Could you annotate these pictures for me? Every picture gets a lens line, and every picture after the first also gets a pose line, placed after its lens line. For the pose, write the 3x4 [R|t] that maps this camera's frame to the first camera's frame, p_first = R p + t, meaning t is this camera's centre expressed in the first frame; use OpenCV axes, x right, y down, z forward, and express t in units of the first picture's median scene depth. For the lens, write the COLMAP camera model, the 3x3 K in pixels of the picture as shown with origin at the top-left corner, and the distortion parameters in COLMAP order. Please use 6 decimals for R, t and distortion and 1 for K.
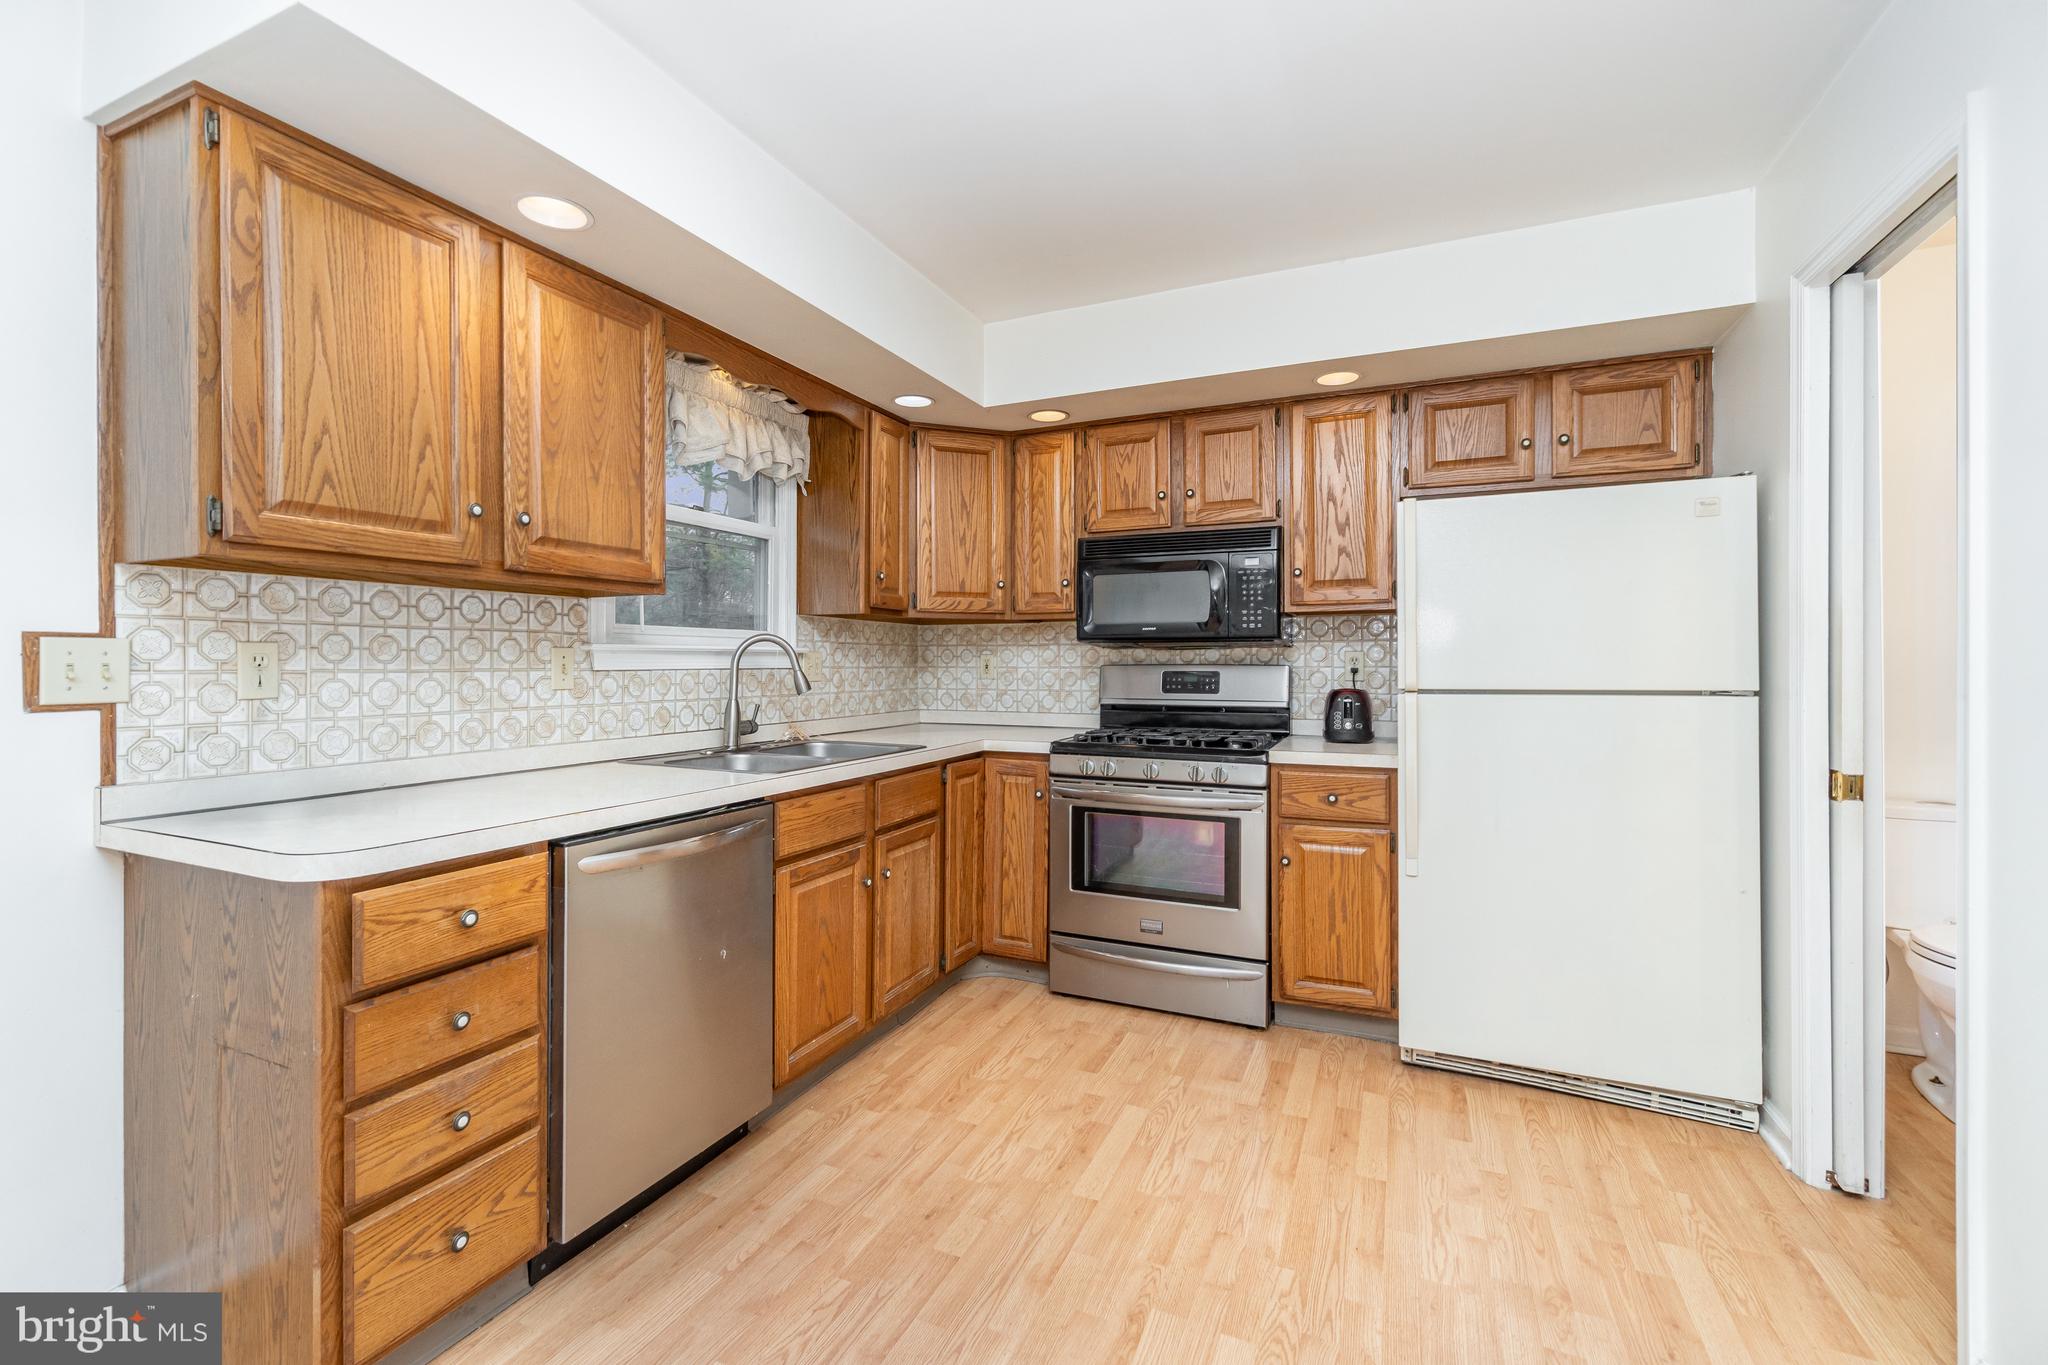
lens RADIAL K [[874.1, 0, 1002.4], [0, 874.1, 660.9], [0, 0, 1]] dist [-0.009250, 0.001104]
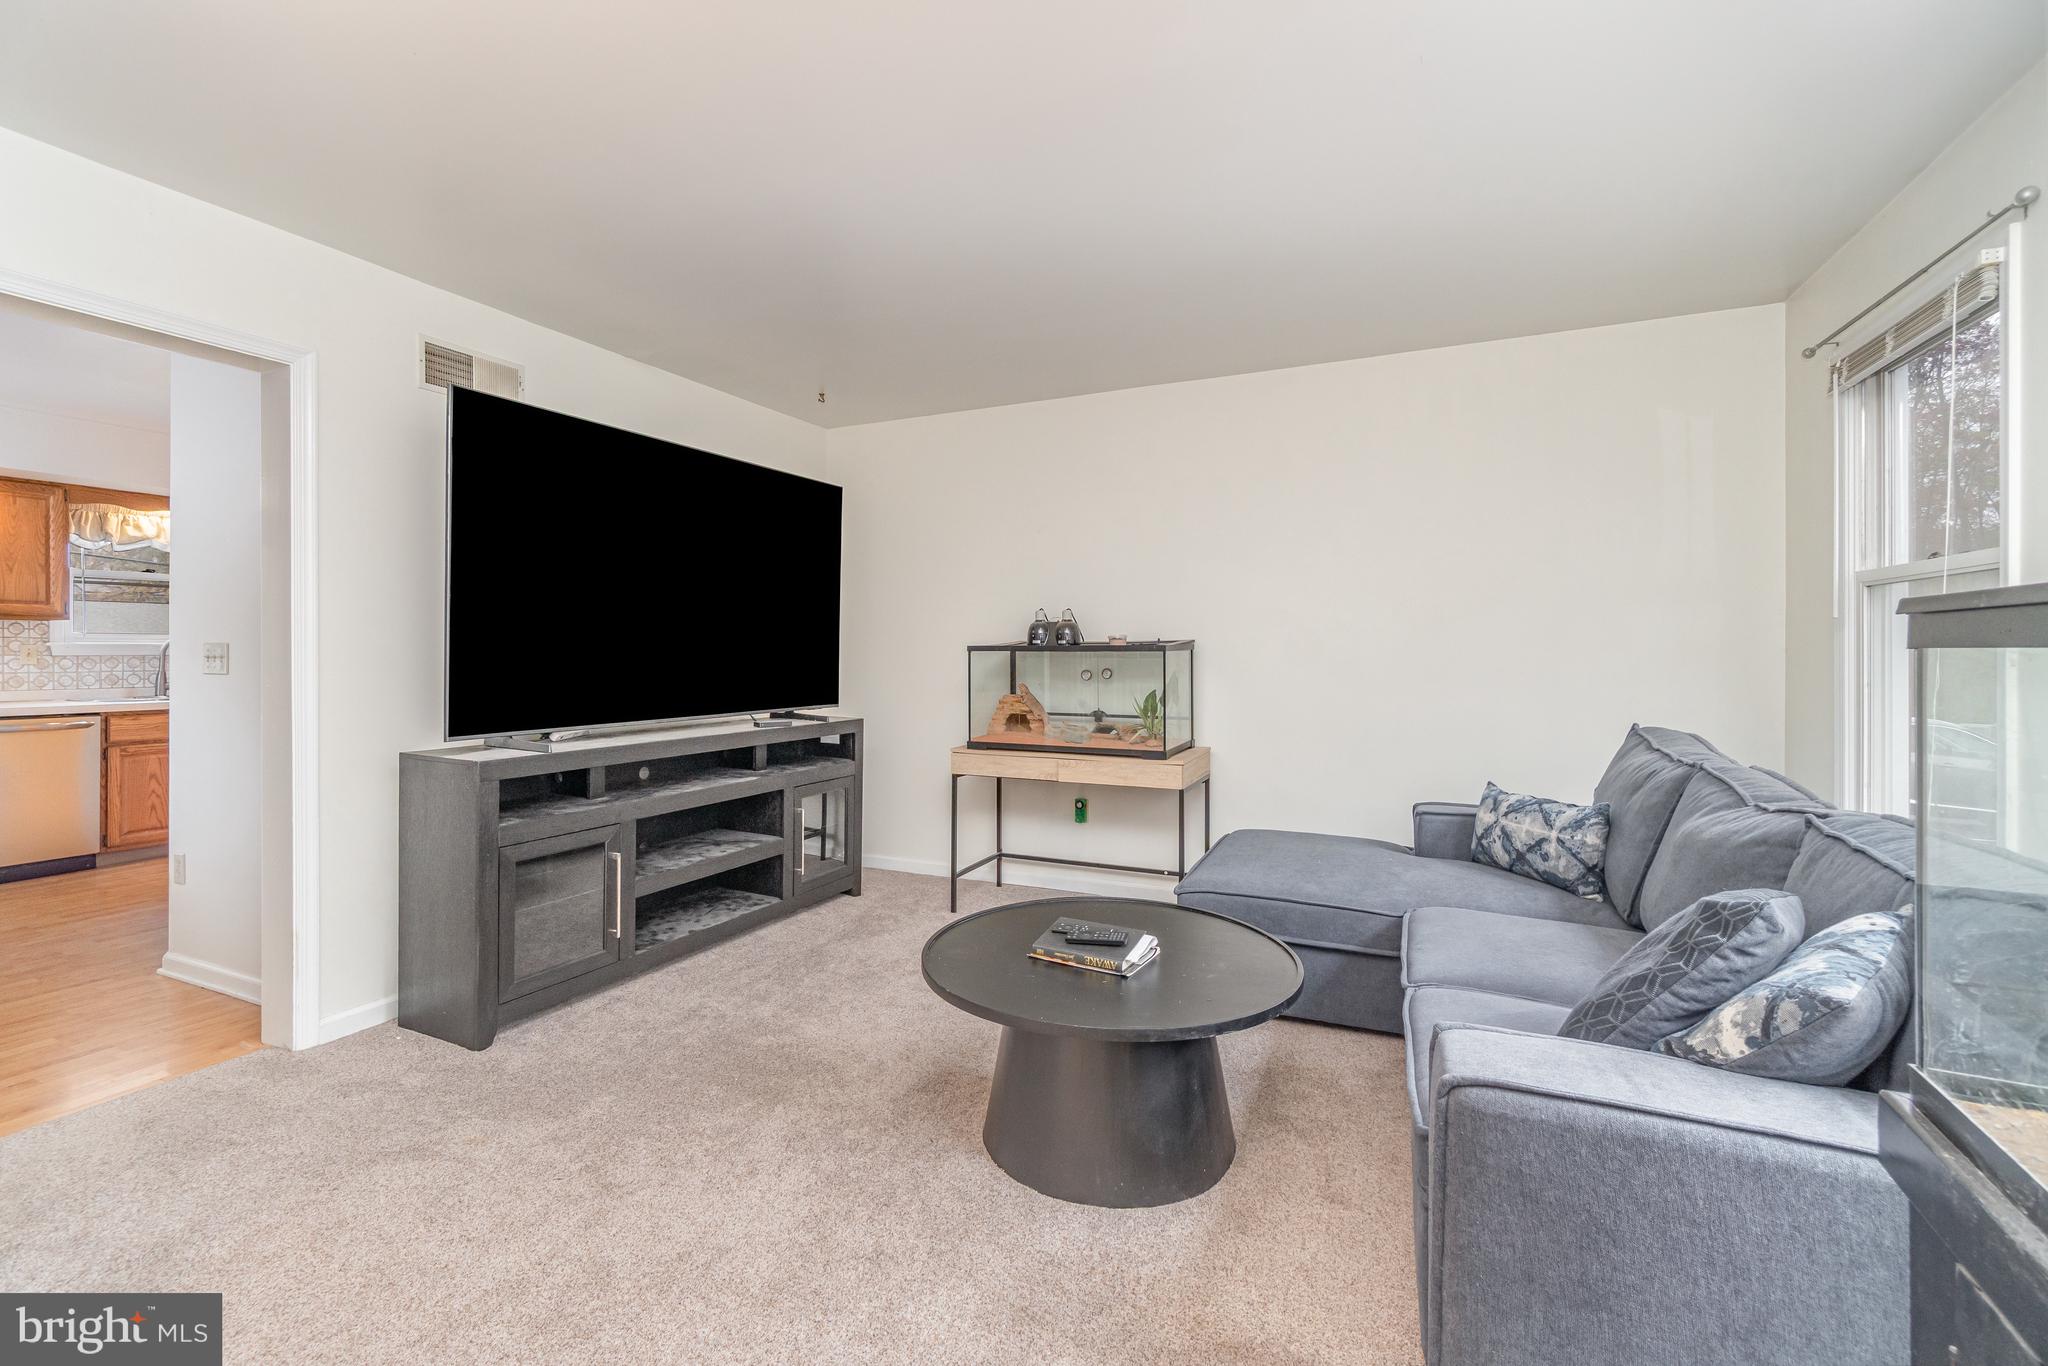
lens RADIAL K [[874.1, 0, 1021.5], [0, 874.1, 652.0], [0, 0, 1]] dist [-0.009250, 0.001104]
pose [[0.999962, 0.004030, 0.007767, 1.997553], [-0.004100, 0.999950, 0.009071, -0.028155], [-0.007730, -0.009103, 0.999929, -1.177781]]
